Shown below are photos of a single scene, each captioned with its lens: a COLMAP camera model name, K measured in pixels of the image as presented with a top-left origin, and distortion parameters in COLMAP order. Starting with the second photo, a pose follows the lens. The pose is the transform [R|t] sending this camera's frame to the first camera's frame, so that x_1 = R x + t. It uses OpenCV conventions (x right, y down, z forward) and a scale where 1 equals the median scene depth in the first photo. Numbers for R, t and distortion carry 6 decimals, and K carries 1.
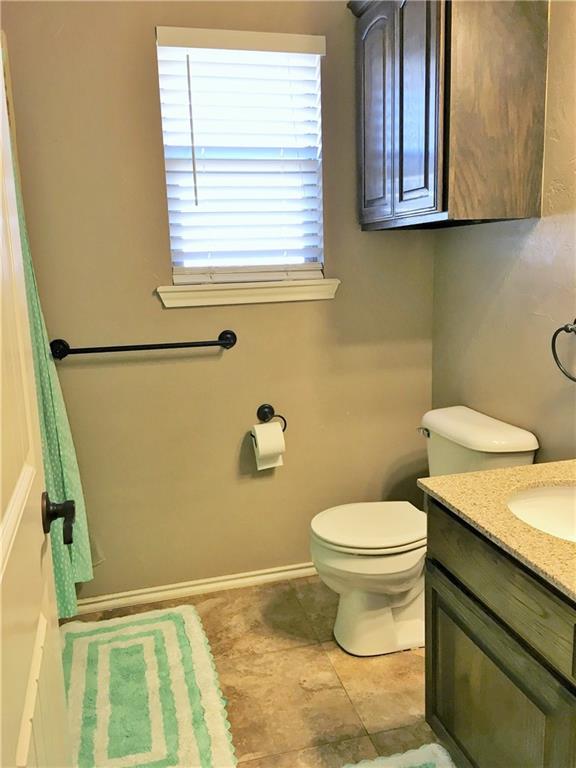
lens RADIAL K [[655.1, 0, 288.0], [0, 655.1, 384.0], [0, 0, 1]] dist [0.082539, -0.110350]
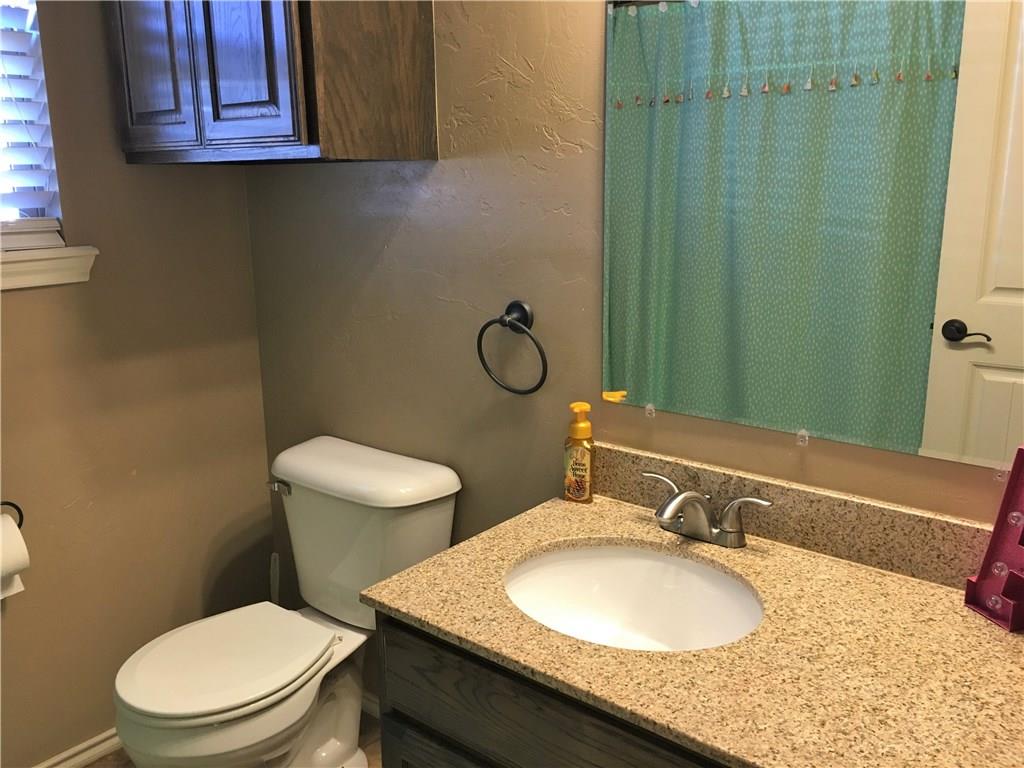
lens RADIAL K [[873.5, 0, 512.0], [0, 873.5, 384.0], [0, 0, 1]] dist [0.082539, -0.110350]
pose [[0.811799, -0.112567, 0.572984, -0.106975], [0.098672, 0.993577, 0.055397, -0.062327], [-0.575540, 0.011566, 0.817692, 0.210244]]
